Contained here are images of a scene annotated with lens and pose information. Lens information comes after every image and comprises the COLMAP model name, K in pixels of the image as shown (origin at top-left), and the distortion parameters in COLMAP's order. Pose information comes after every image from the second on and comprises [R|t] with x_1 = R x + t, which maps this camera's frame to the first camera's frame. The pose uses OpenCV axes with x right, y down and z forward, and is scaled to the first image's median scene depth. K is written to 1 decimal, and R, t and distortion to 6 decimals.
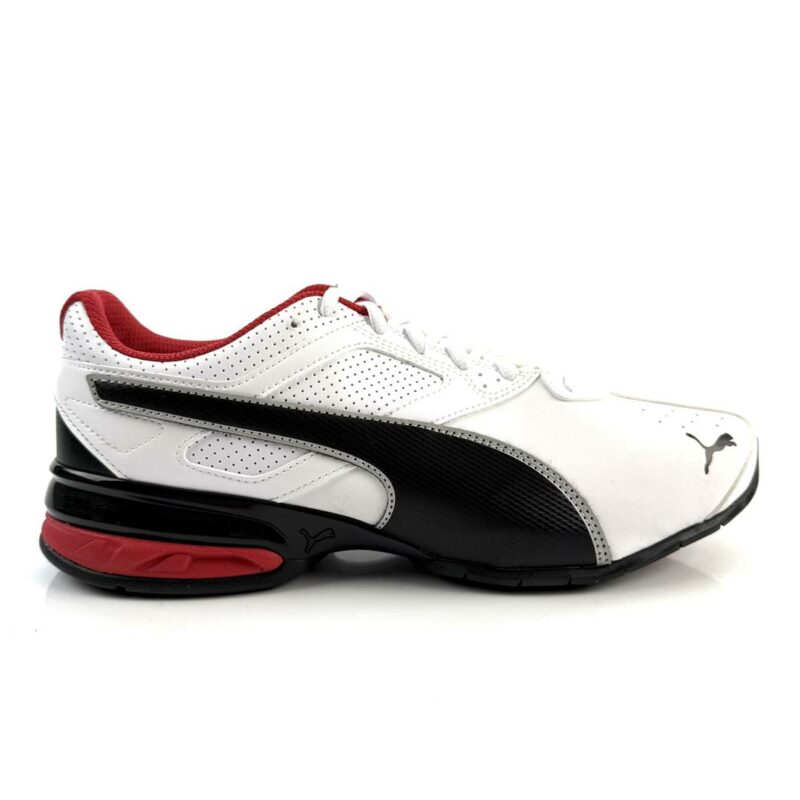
lens RADIAL K [[760.2, 0, 400.0], [0, 760.2, 400.0], [0, 0, 1]] dist [0.185208, -0.525952]
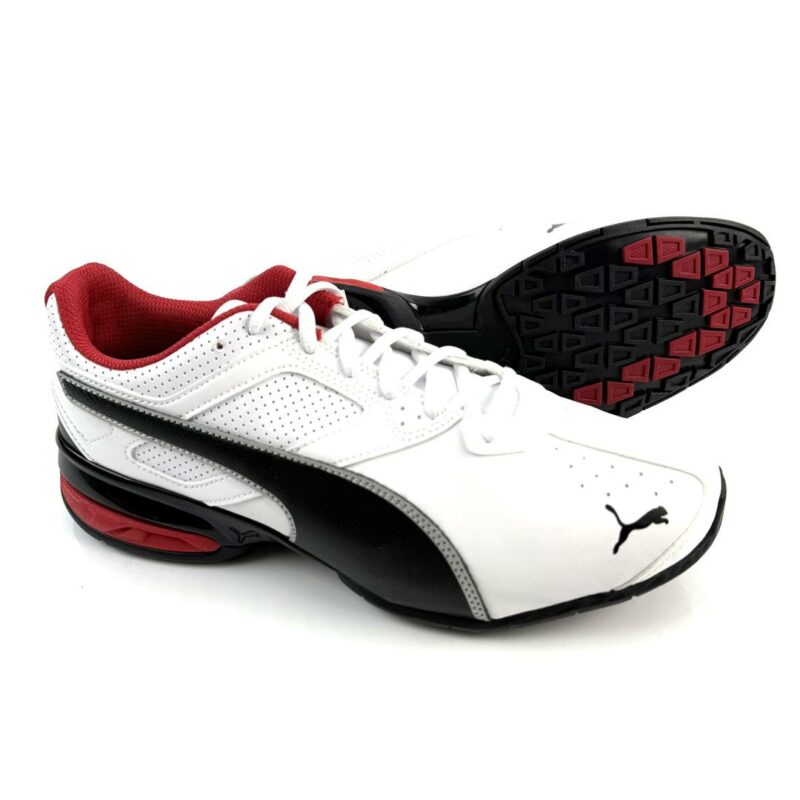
lens RADIAL K [[760.2, 0, 400.0], [0, 760.2, 400.0], [0, 0, 1]] dist [0.185208, -0.525952]
pose [[0.940824, 0.151440, -0.303178, 0.405277], [-0.022048, 0.920059, 0.391158, -0.434231], [0.338179, -0.361327, 0.868952, 0.164821]]
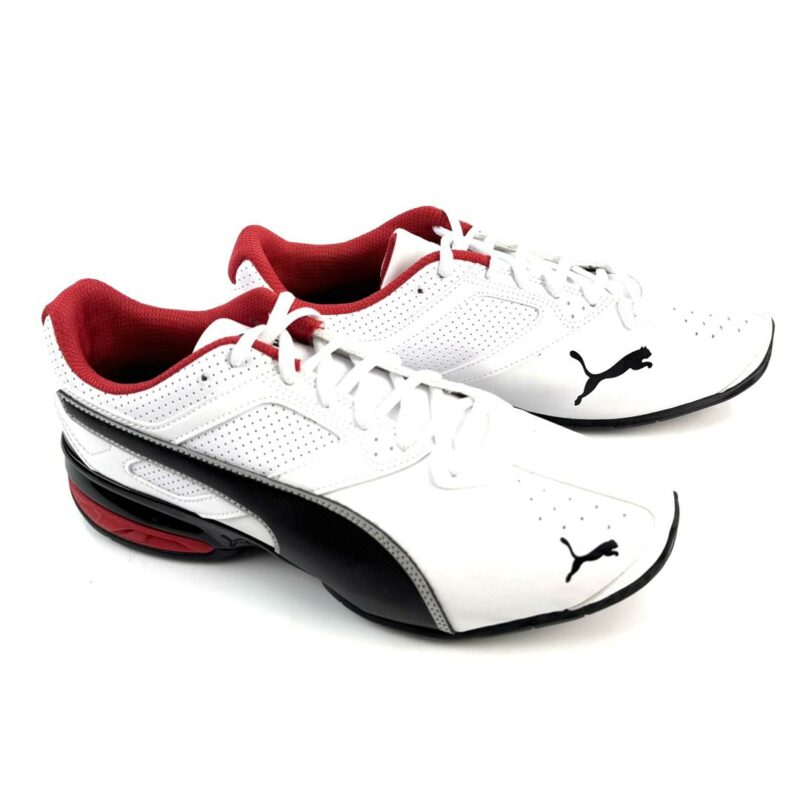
lens RADIAL K [[760.2, 0, 400.0], [0, 760.2, 400.0], [0, 0, 1]] dist [0.185208, -0.525952]
pose [[0.929155, 0.200257, -0.310753, 0.457431], [-0.009734, 0.853540, 0.520937, -0.634320], [0.369561, -0.481006, 0.795021, 0.223558]]
